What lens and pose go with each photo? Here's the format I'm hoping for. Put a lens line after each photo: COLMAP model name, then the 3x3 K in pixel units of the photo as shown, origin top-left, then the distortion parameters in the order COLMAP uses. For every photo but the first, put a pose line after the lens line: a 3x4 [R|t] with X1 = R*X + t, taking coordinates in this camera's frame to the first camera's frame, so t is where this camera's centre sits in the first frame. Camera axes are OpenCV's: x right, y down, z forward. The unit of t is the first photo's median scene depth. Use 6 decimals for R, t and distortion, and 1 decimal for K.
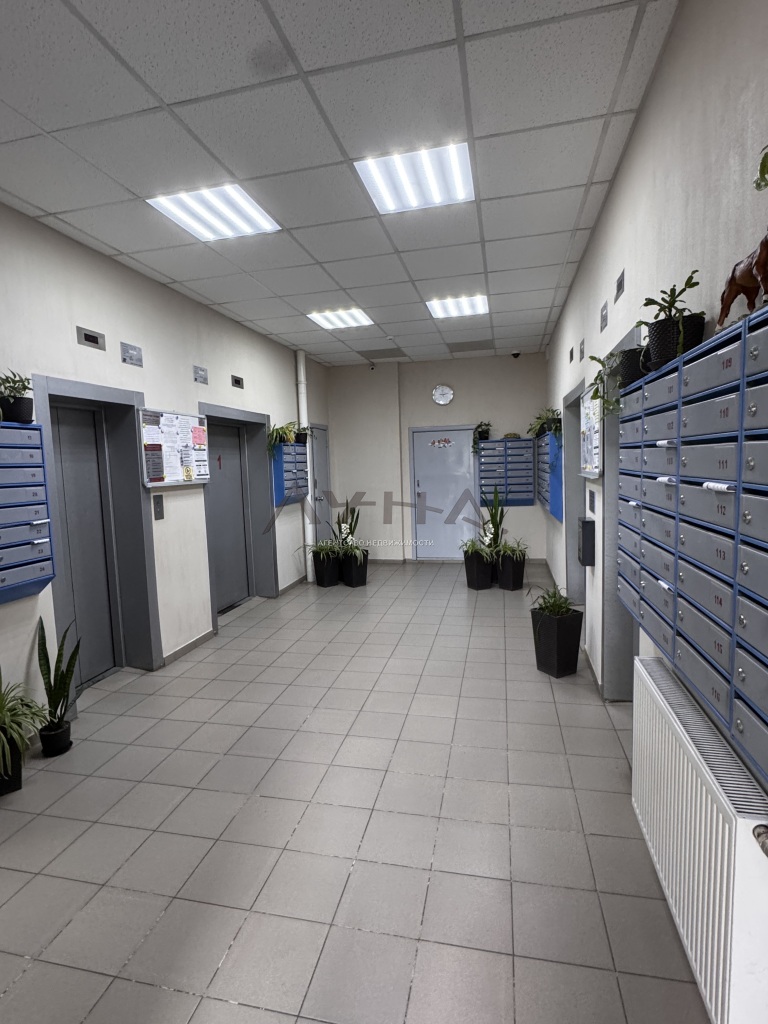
lens RADIAL K [[544.9, 0, 380.9], [0, 544.9, 516.7], [0, 0, 1]] dist [-0.000228, 0.000612]
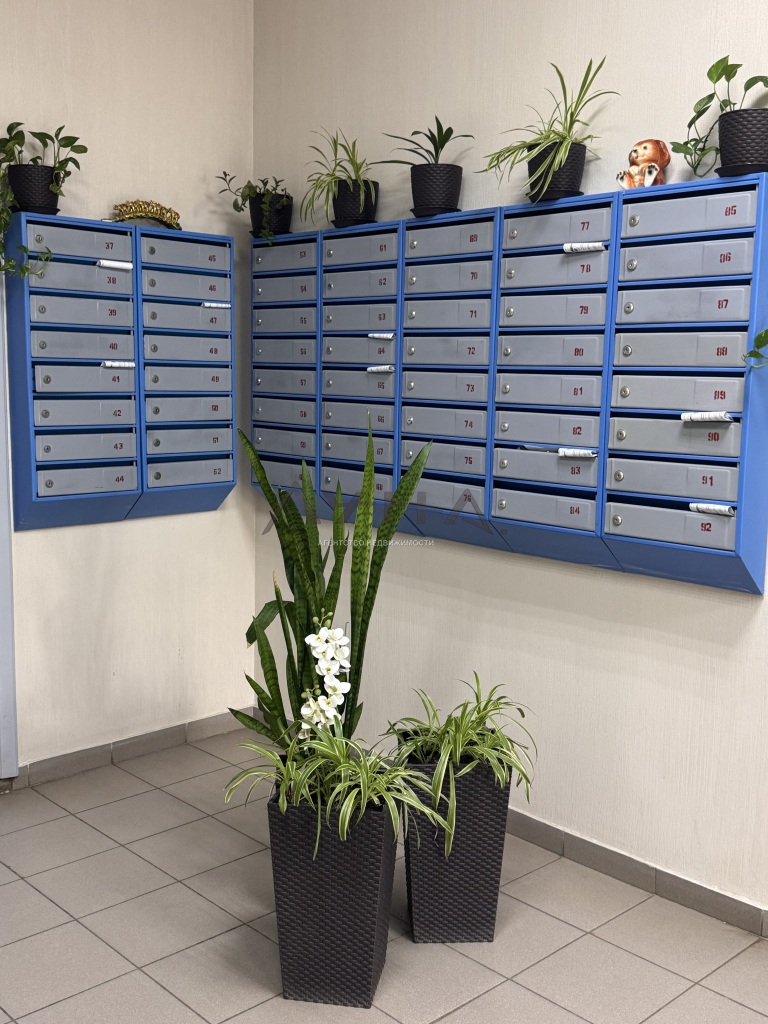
lens RADIAL K [[1087.4, 0, 384.3], [0, 1087.4, 513.2], [0, 0, 1]] dist [0.020241, 0.000000]
pose [[0.551494, -0.074114, 0.830880, -0.095437], [0.038286, 0.997245, 0.063541, -0.048523], [-0.833300, -0.003232, 0.552811, 0.666027]]
